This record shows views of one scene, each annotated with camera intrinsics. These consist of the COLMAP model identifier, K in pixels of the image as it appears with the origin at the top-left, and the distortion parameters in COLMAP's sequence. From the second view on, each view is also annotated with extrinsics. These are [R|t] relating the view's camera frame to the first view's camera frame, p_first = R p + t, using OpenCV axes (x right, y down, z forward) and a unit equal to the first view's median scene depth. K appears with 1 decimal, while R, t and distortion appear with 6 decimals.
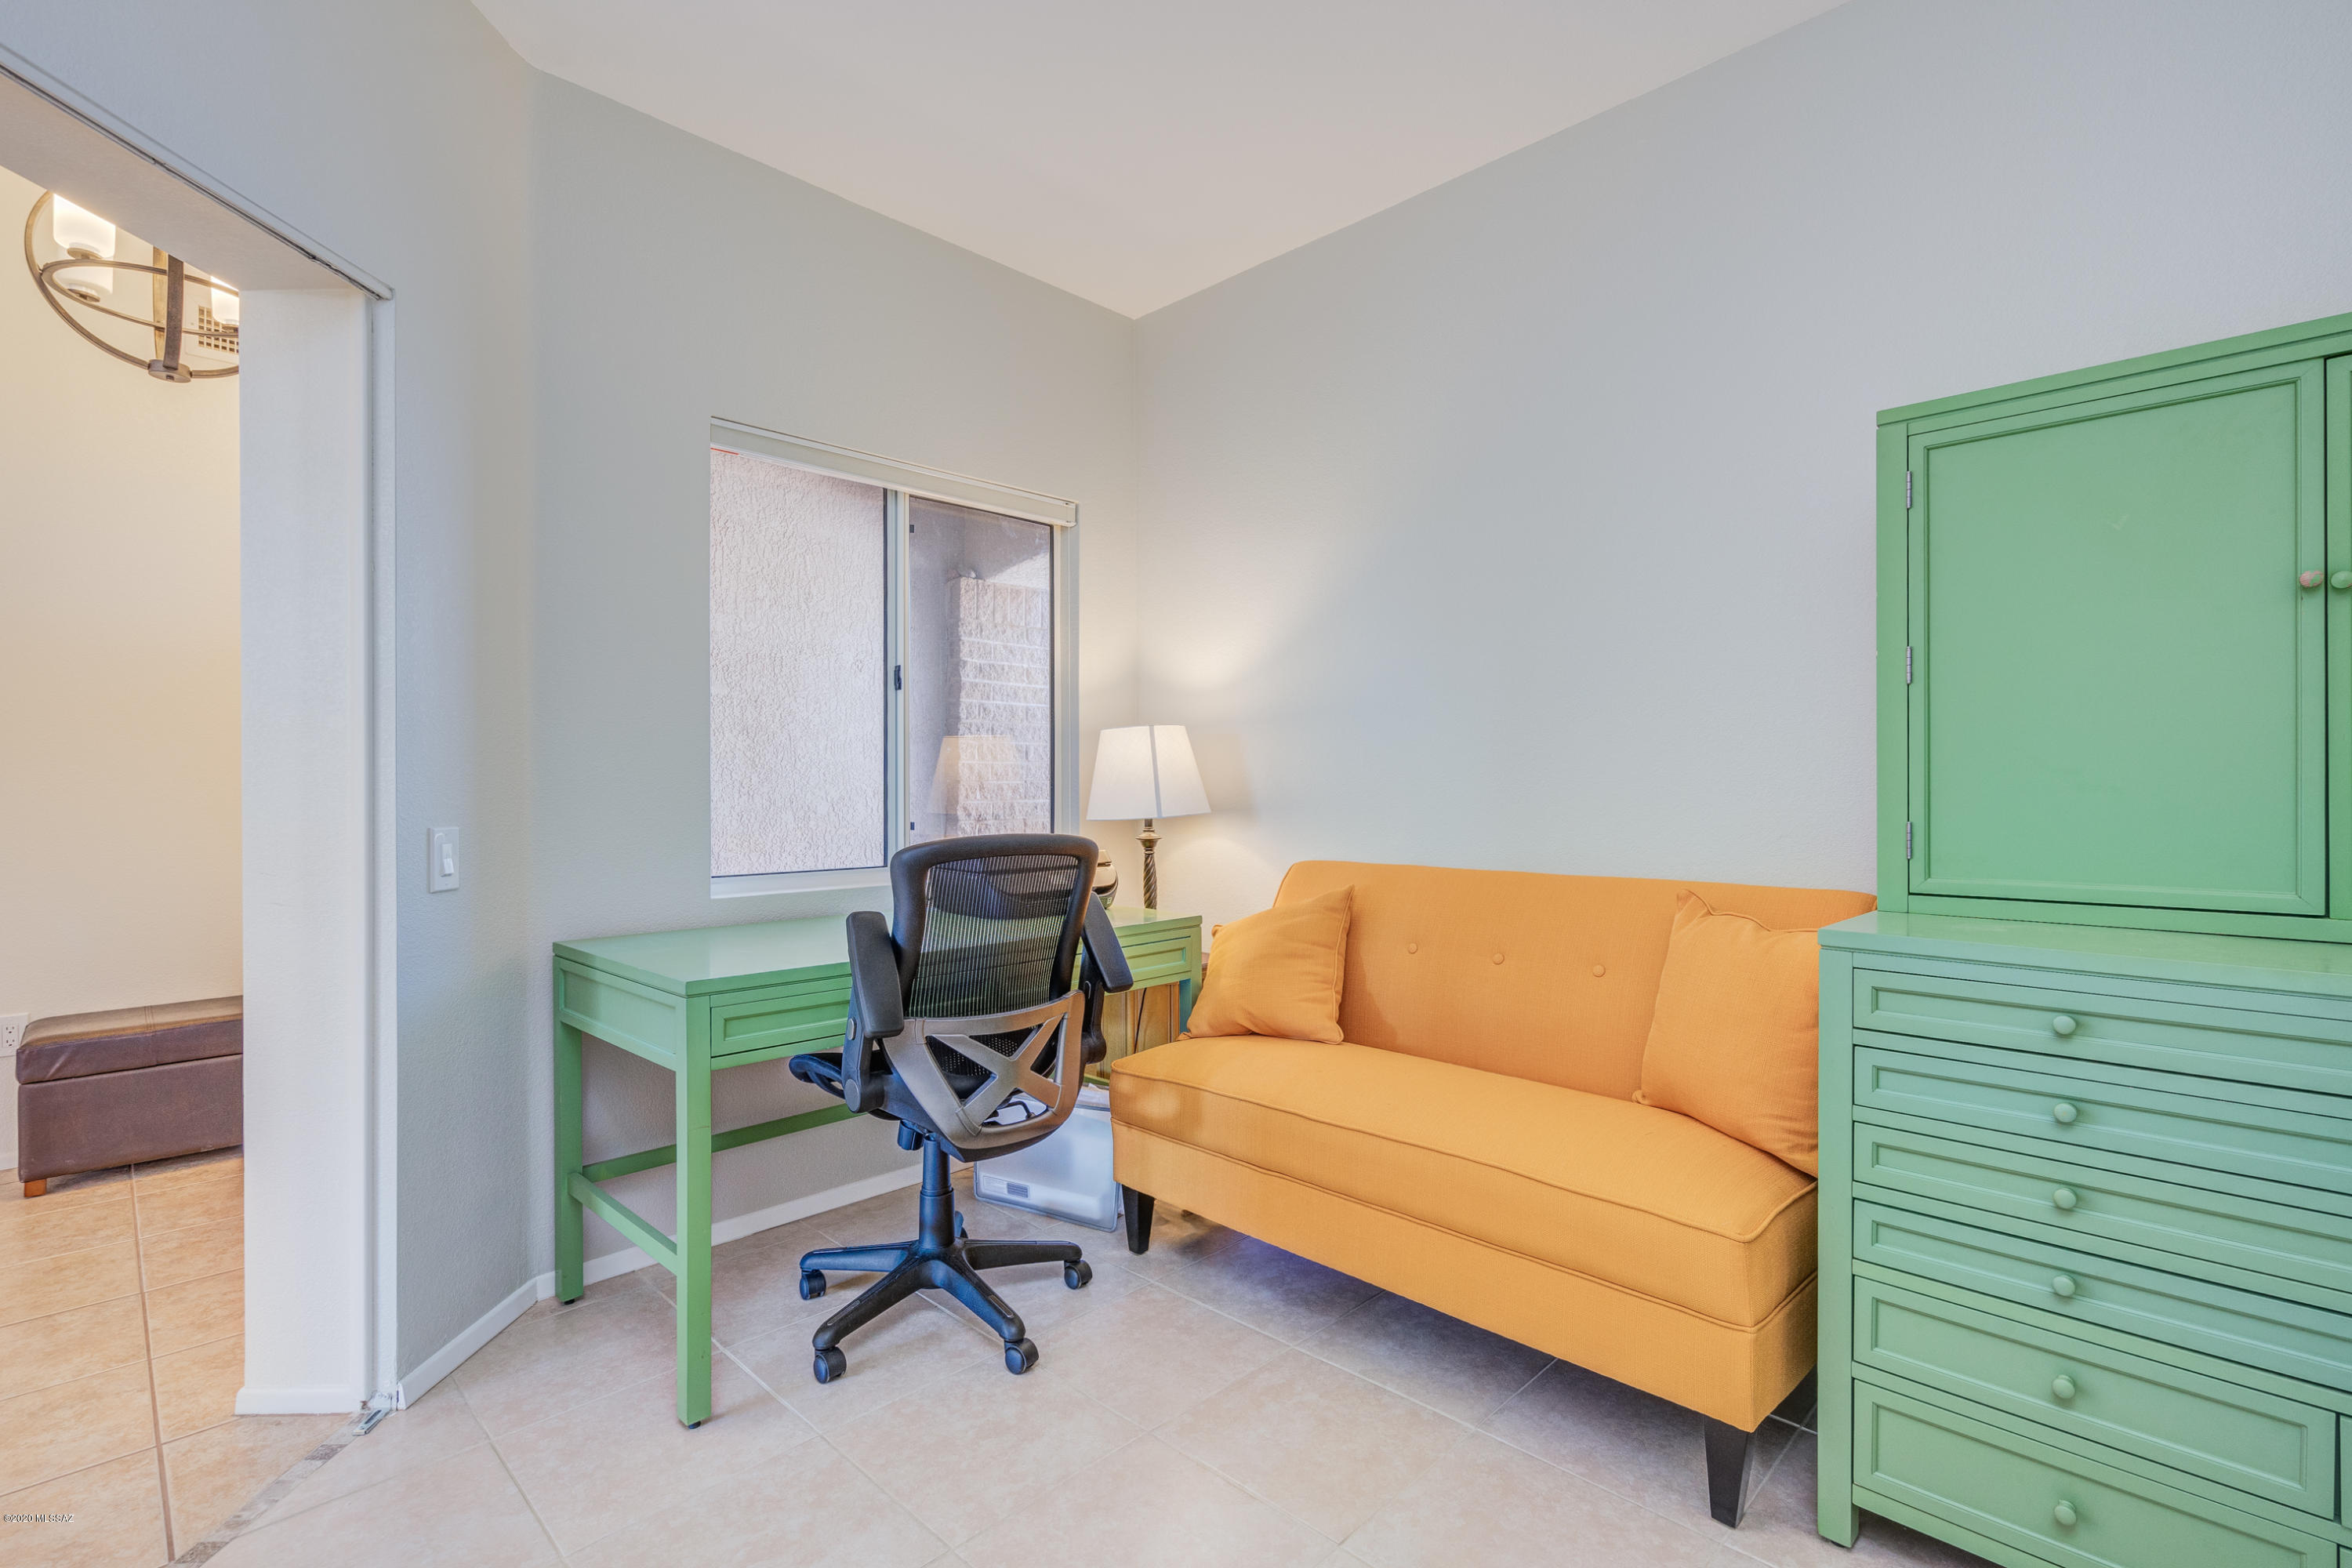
lens RADIAL K [[1072.3, 0, 1179.1], [0, 1072.3, 788.3], [0, 0, 1]] dist [-0.003504, -0.000192]
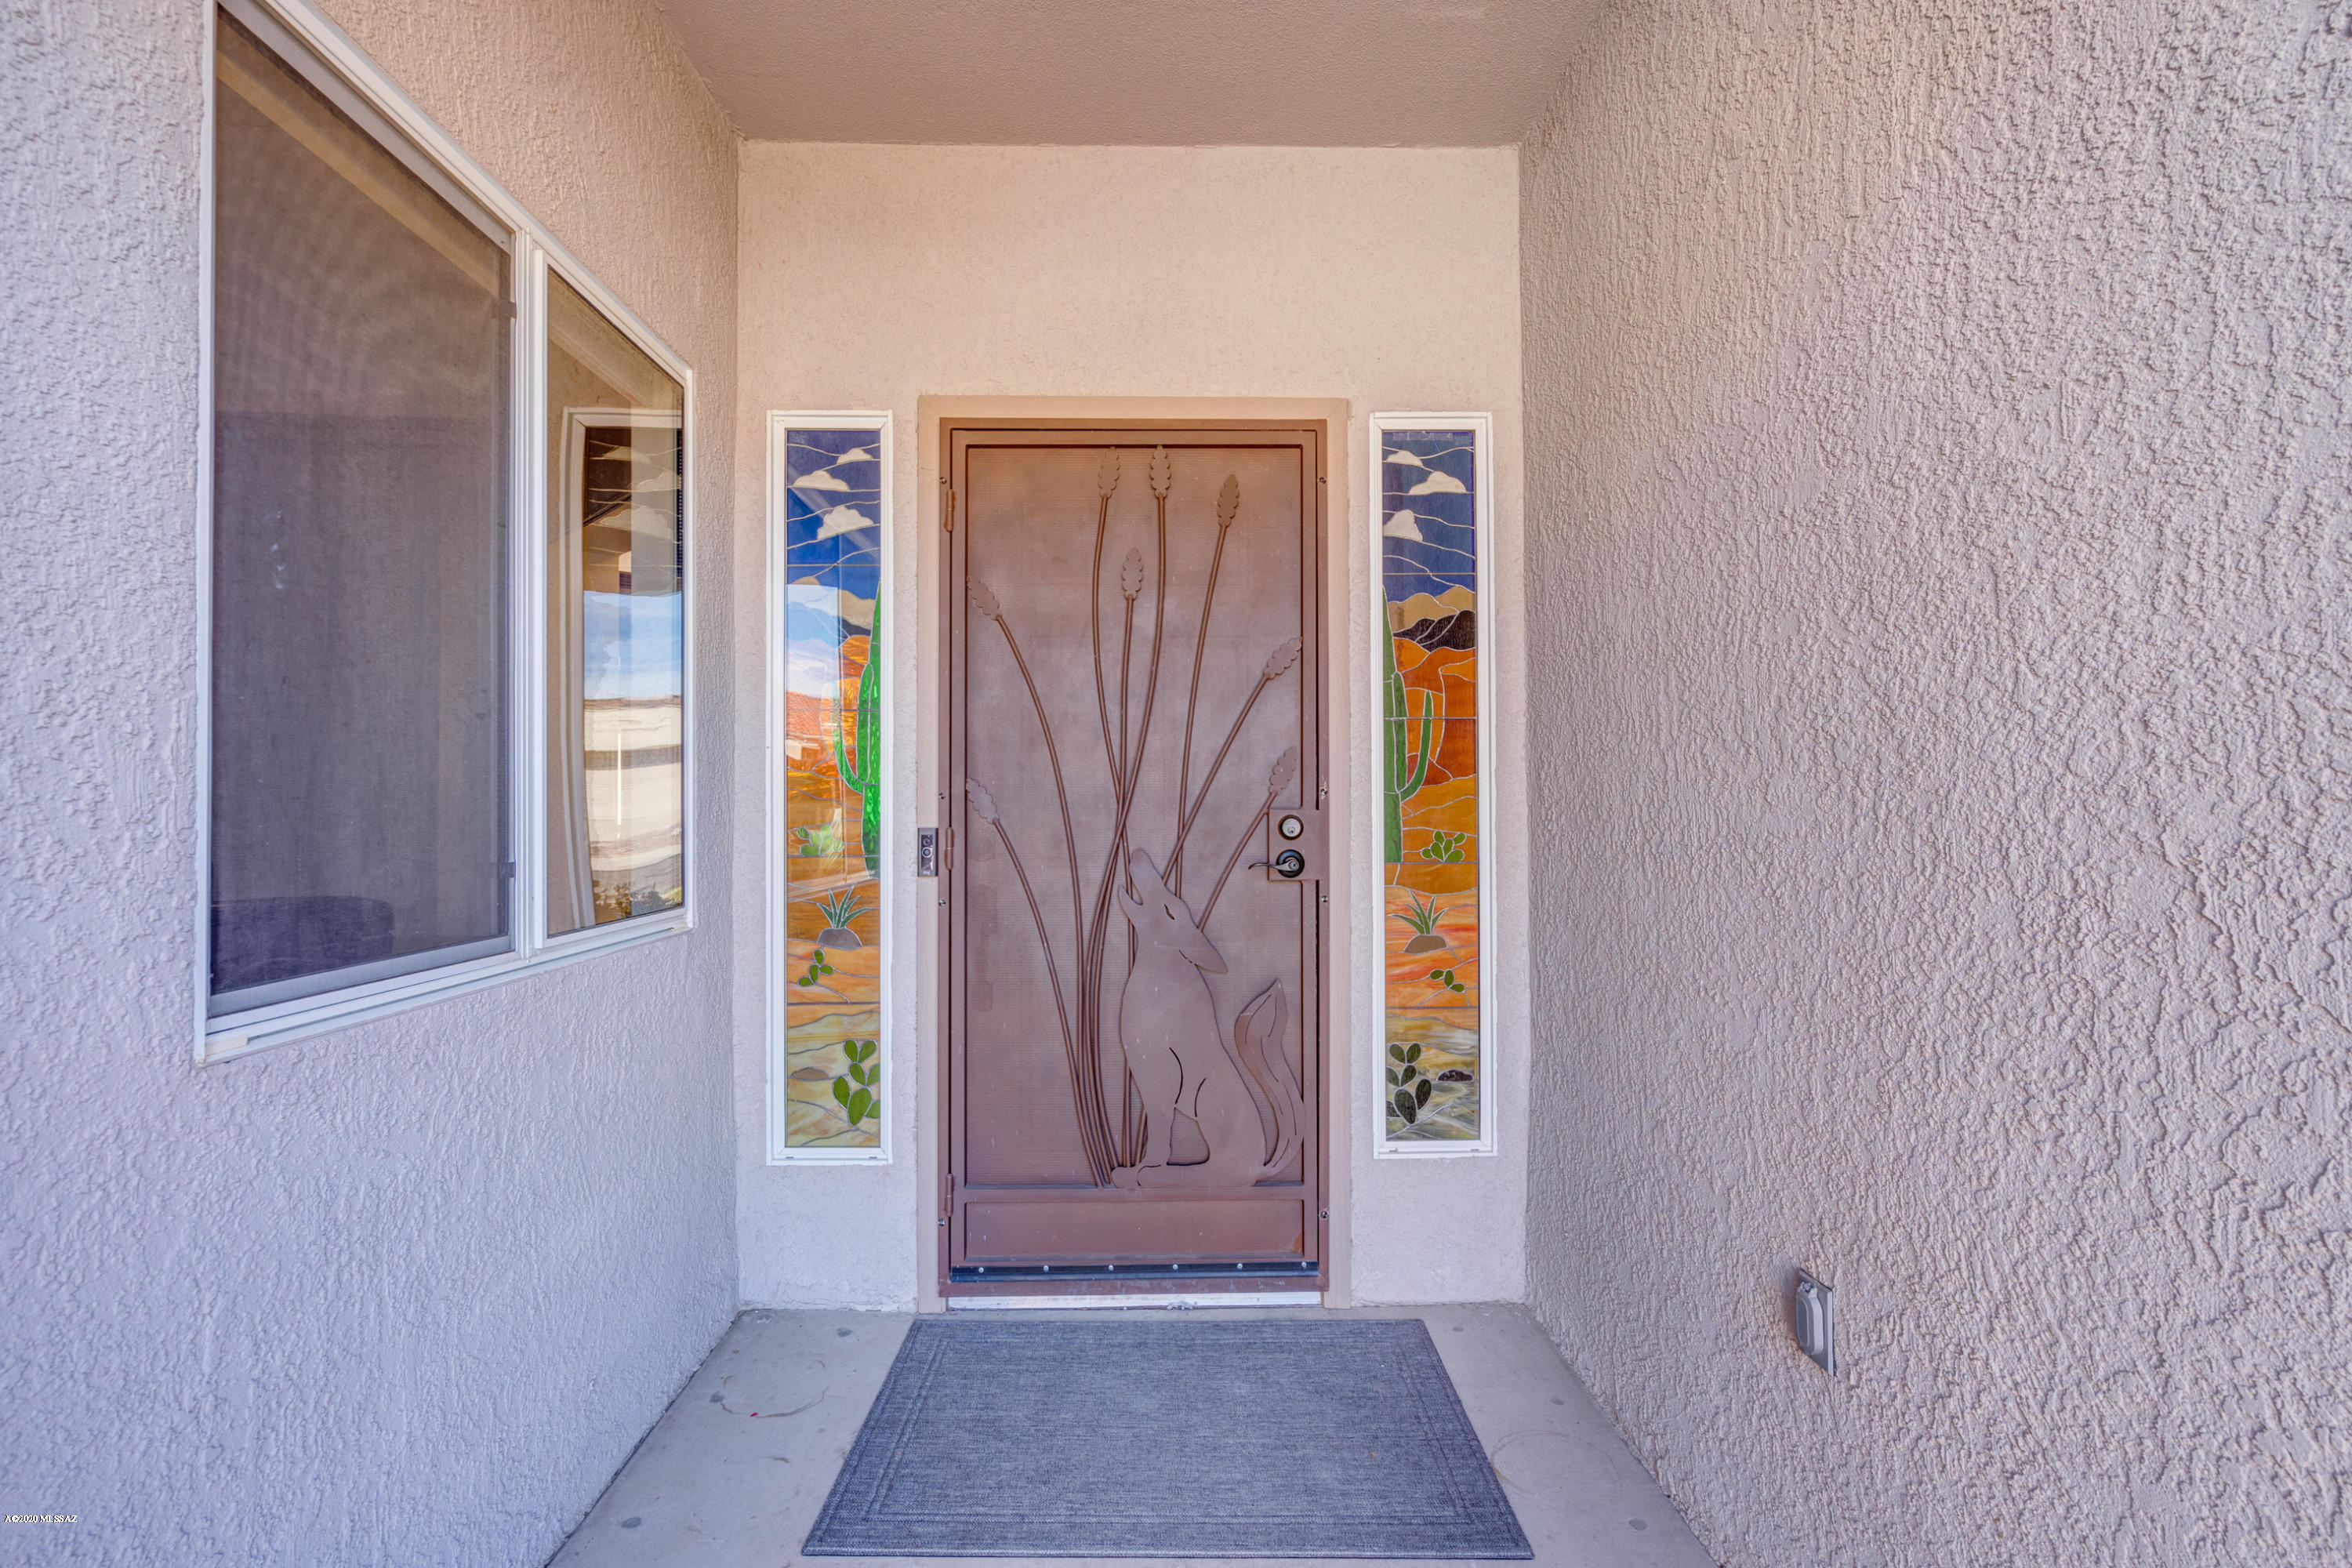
lens RADIAL K [[1080.7, 0, 1176.0], [0, 1080.7, 784.0], [0, 0, 1]] dist [-0.006739, 0.000117]
pose [[-0.694230, -0.007337, -0.719716, -0.125801], [0.000629, 0.999941, -0.010800, 0.000297], [0.719753, -0.007951, -0.694185, 1.946526]]
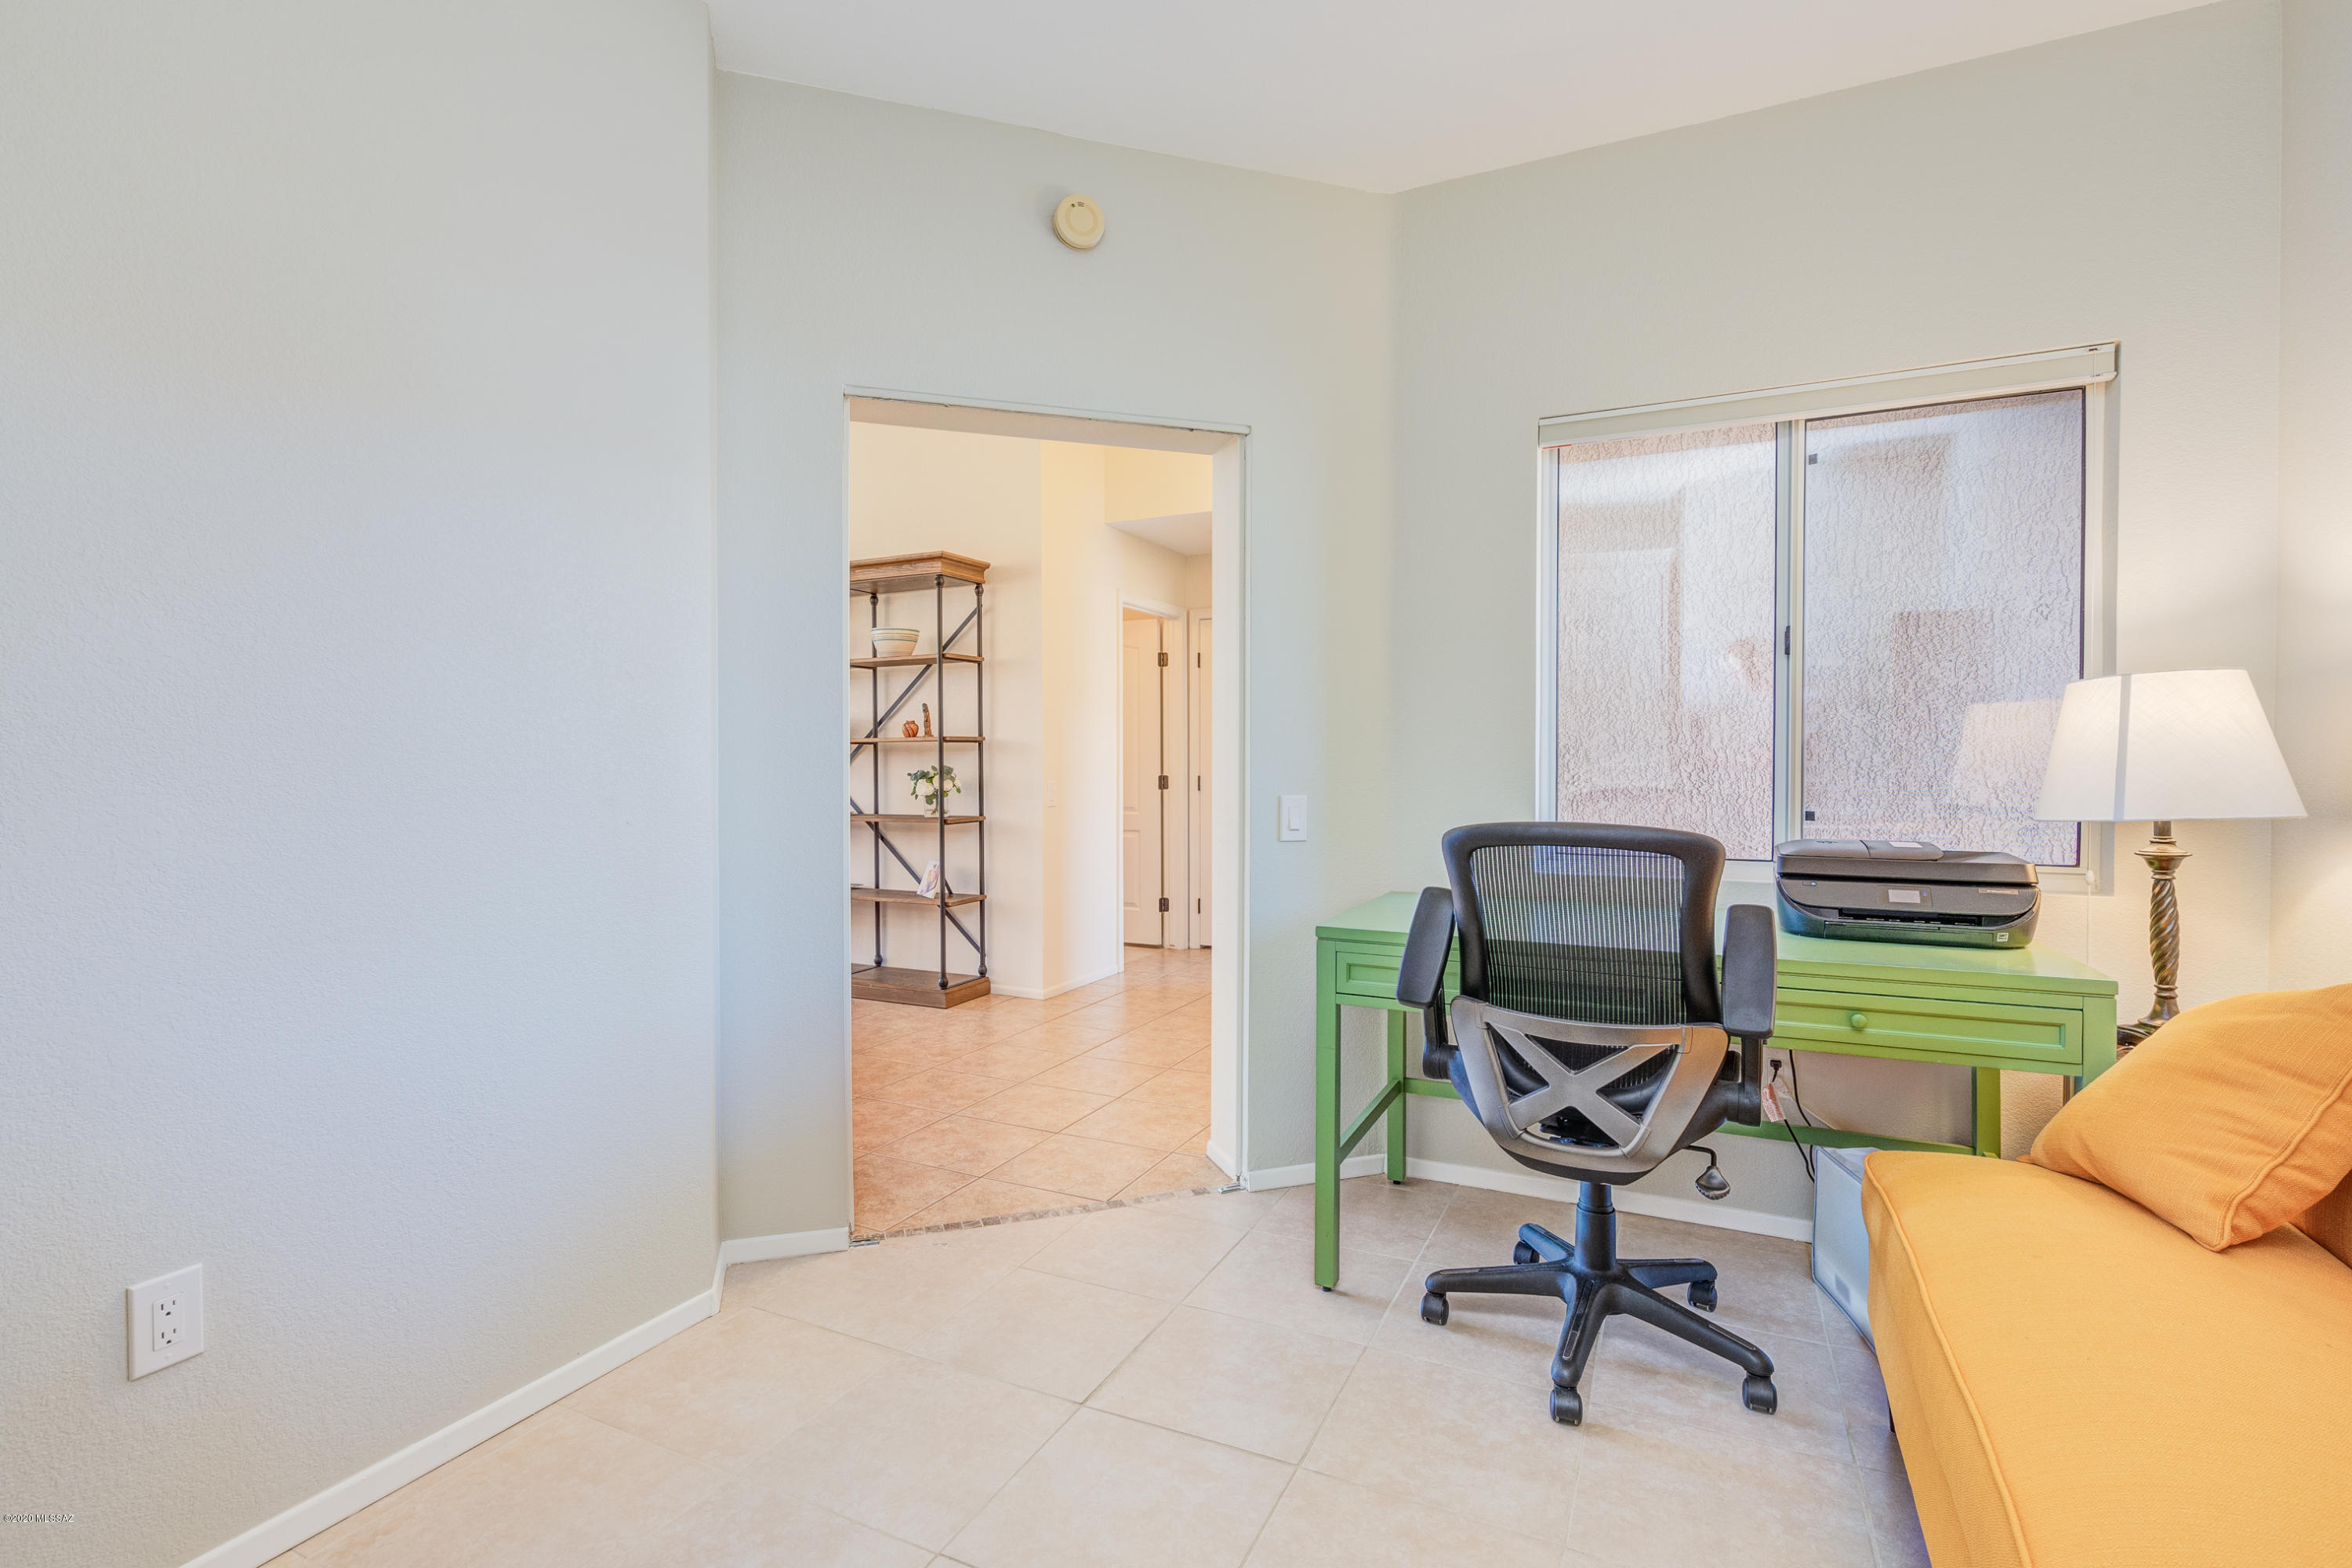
lens RADIAL K [[1080.7, 0, 1176.0], [0, 1080.7, 784.0], [0, 0, 1]] dist [-0.006739, 0.000117]
pose [[0.314172, 0.018270, -0.949190, 0.478054], [-0.004821, 0.999833, 0.017650, -0.002592], [0.949354, -0.000969, 0.314208, 0.328752]]
